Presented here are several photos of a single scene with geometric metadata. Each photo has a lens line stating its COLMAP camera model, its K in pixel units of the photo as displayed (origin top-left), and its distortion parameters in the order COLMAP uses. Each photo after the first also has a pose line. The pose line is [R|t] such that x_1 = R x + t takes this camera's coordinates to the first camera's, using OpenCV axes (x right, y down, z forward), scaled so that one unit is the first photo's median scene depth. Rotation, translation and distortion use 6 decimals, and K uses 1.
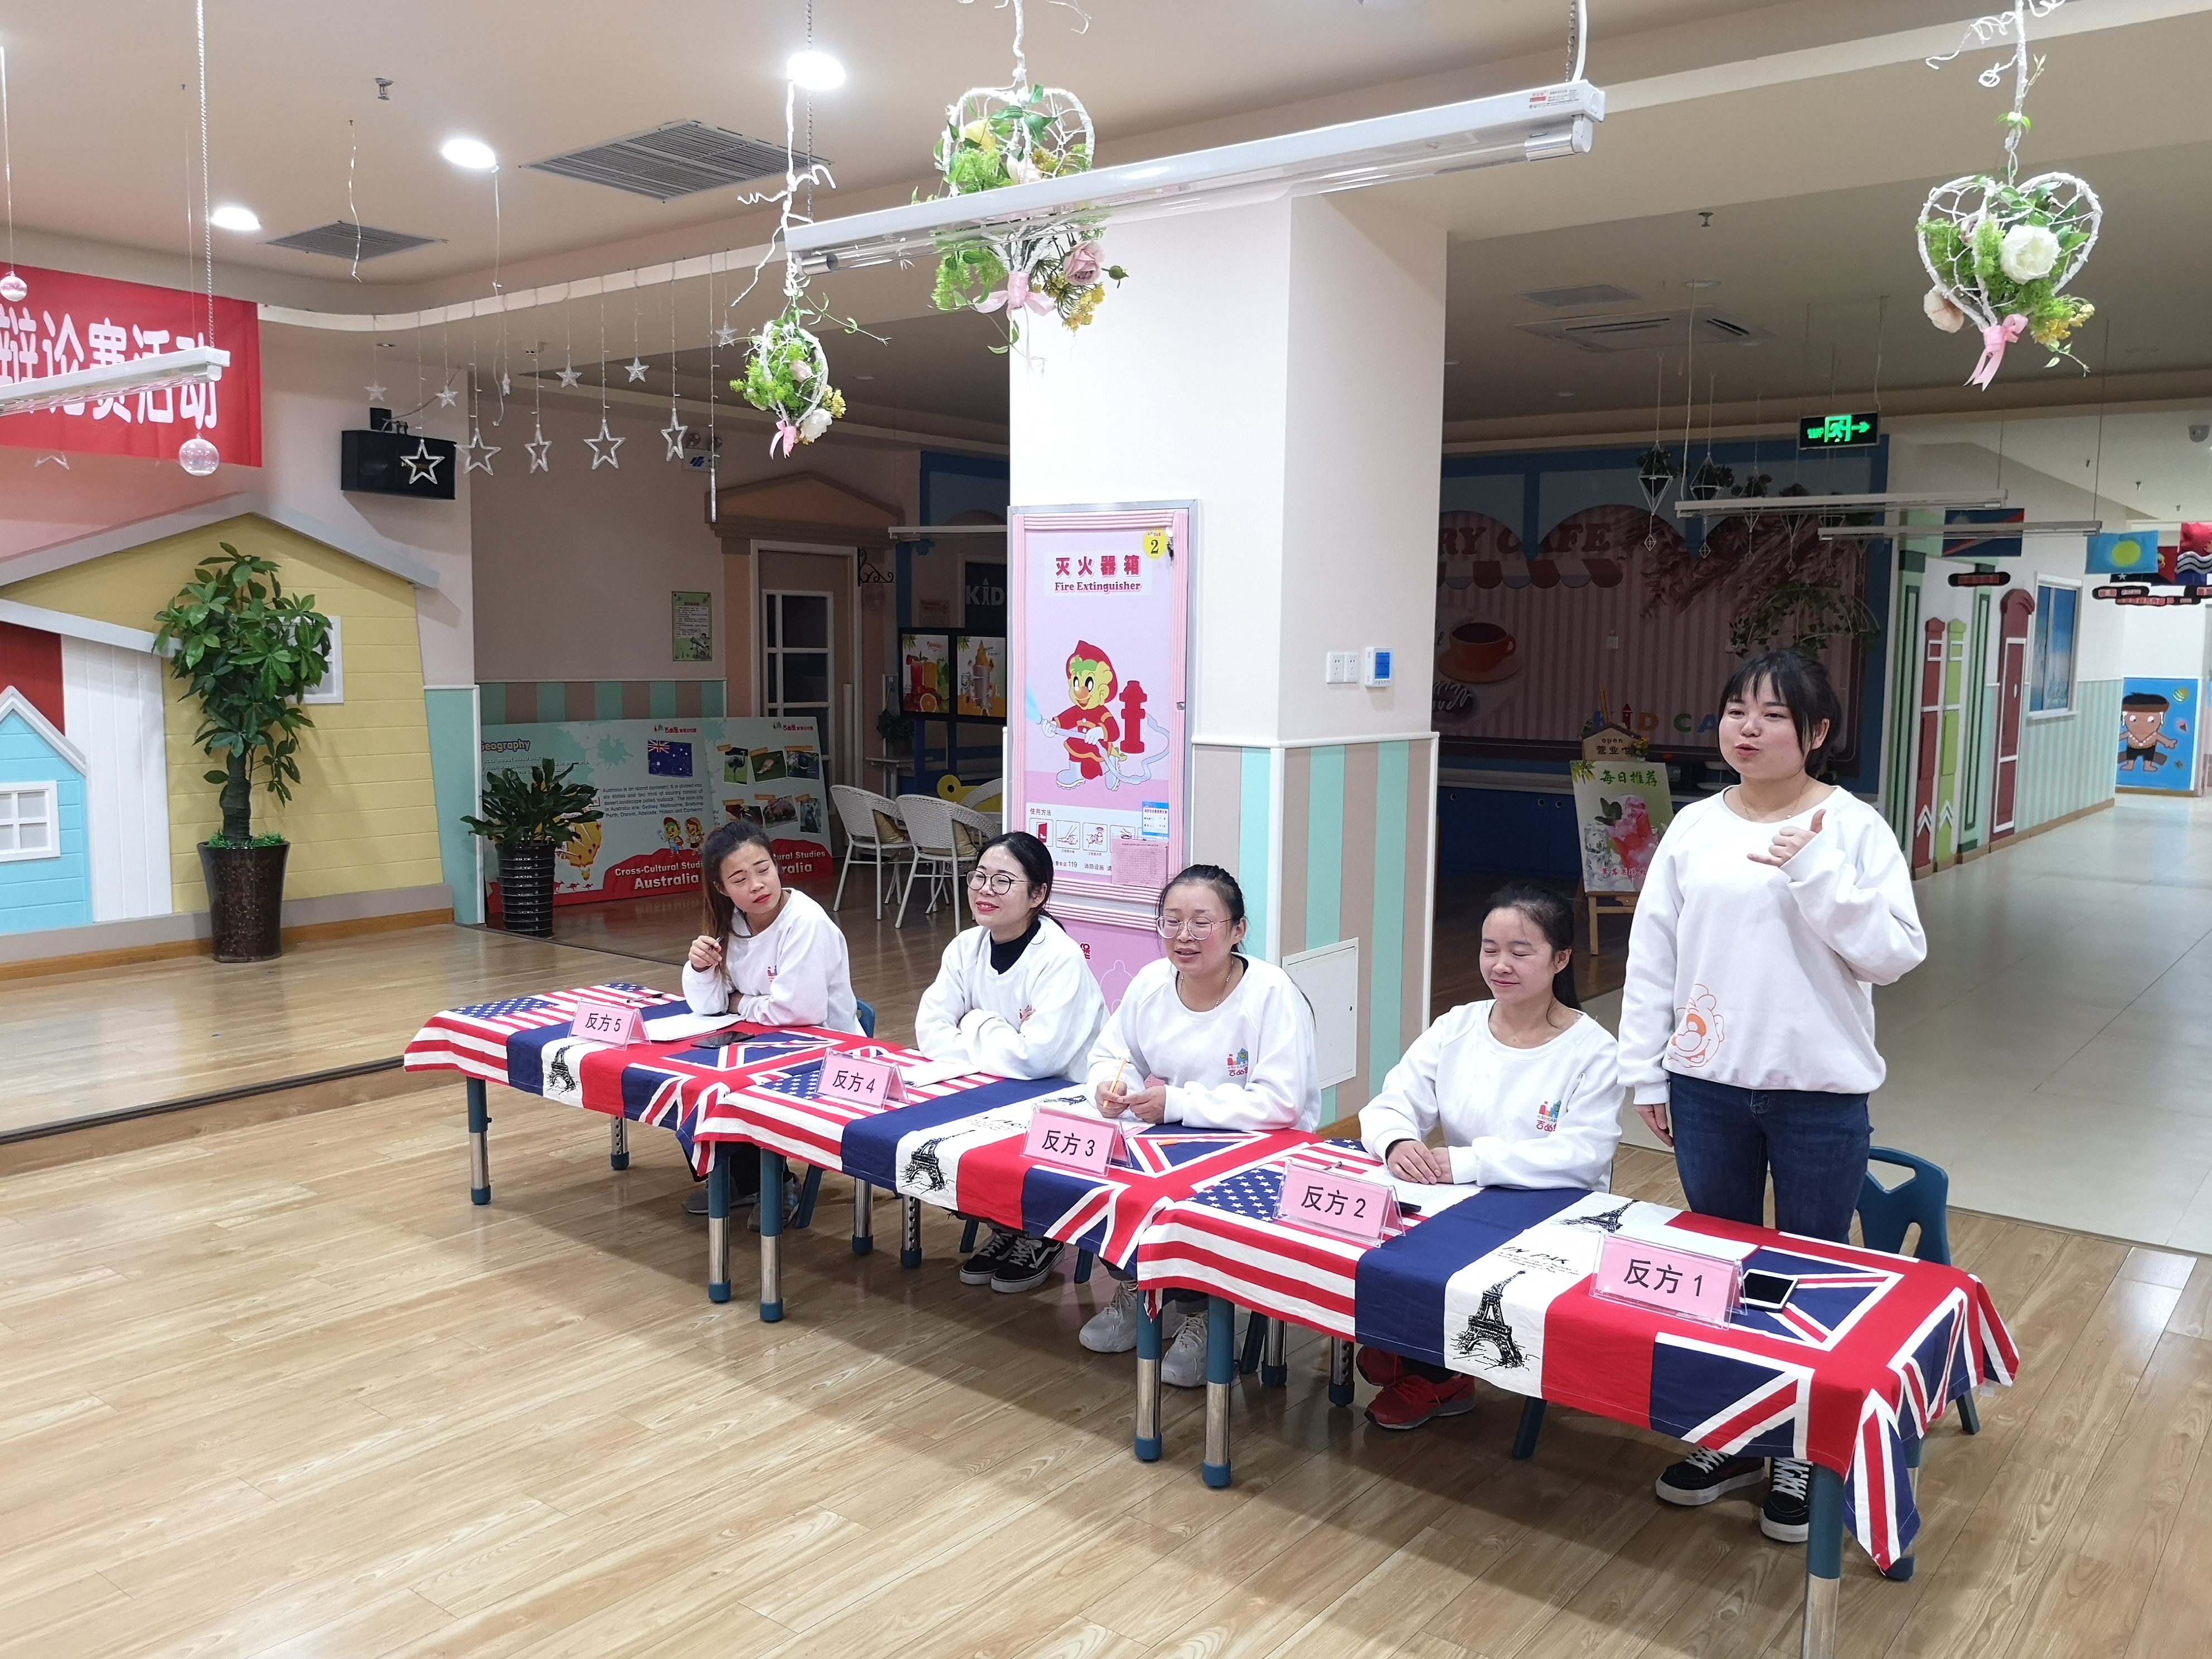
lens RADIAL K [[1875.5, 0, 1106.0], [0, 1875.5, 829.5], [0, 0, 1]] dist [0.096653, -0.002811]
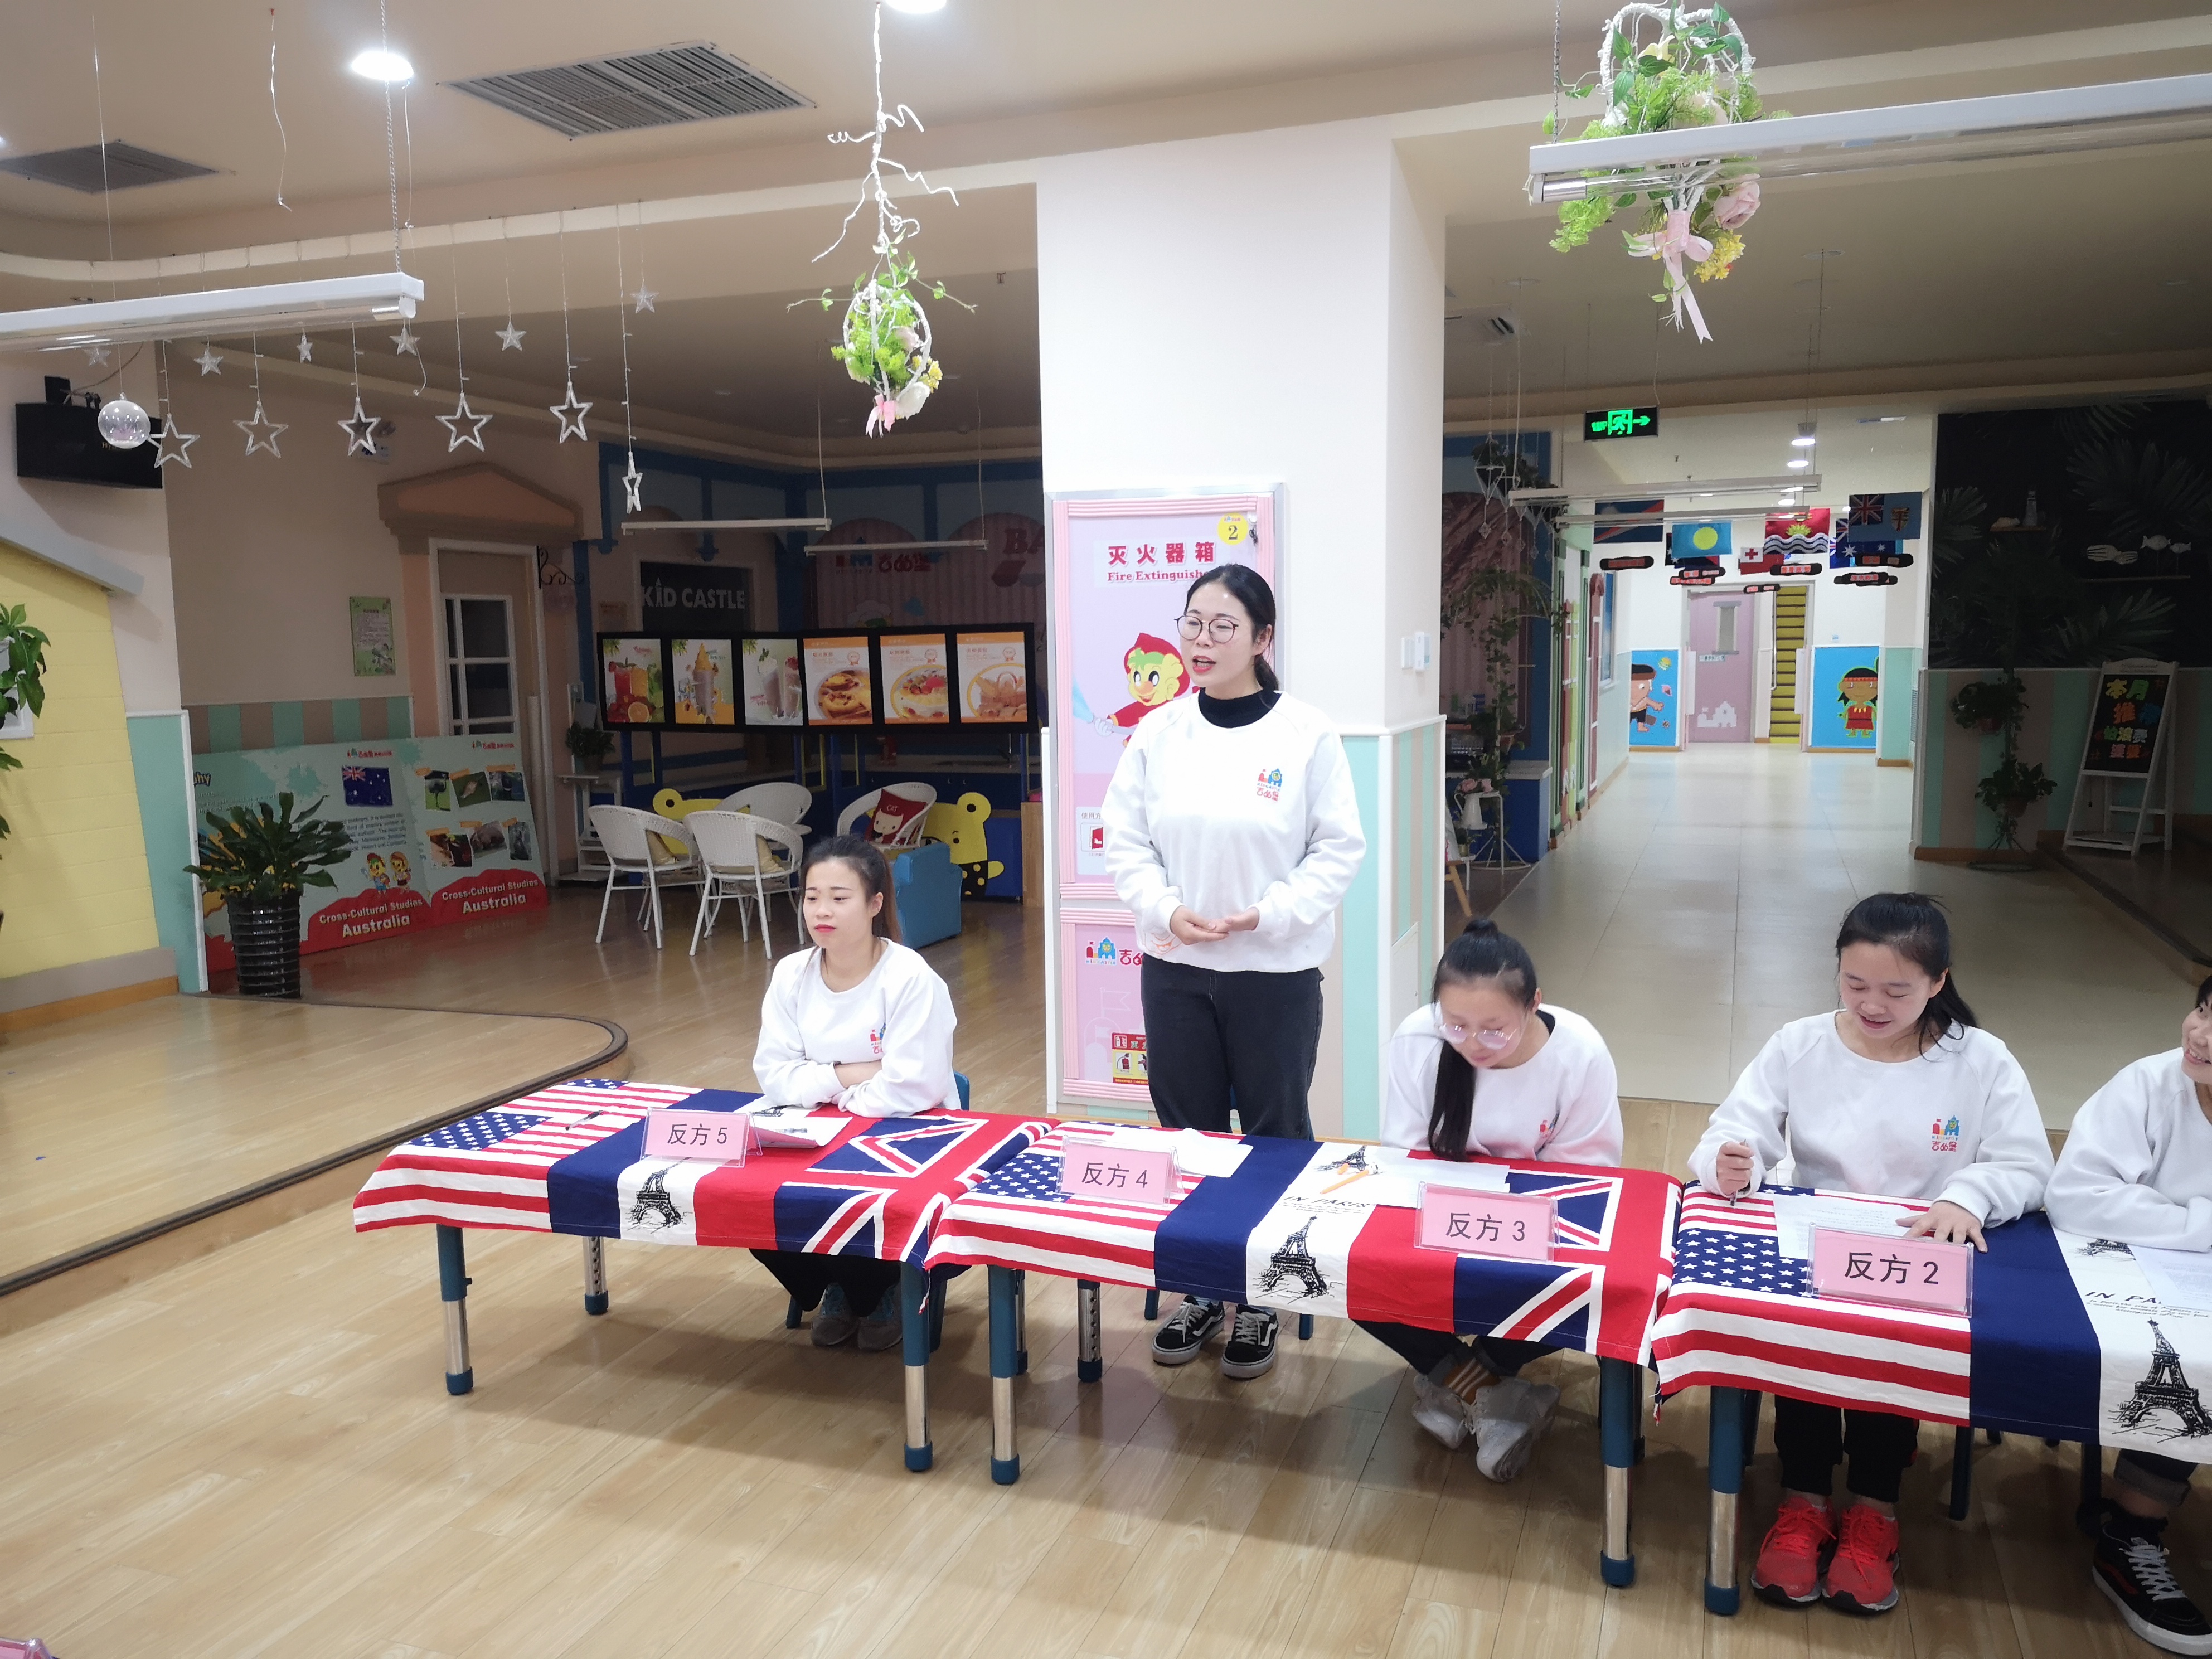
lens RADIAL K [[1793.4, 0, 1121.7], [0, 1793.4, 882.4], [0, 0, 1]] dist [0.141487, -0.111146]
pose [[0.942601, -0.075231, 0.325336, -0.209645], [0.064401, 0.996956, 0.043945, -0.009261], [-0.327652, -0.020471, 0.944577, 0.083697]]
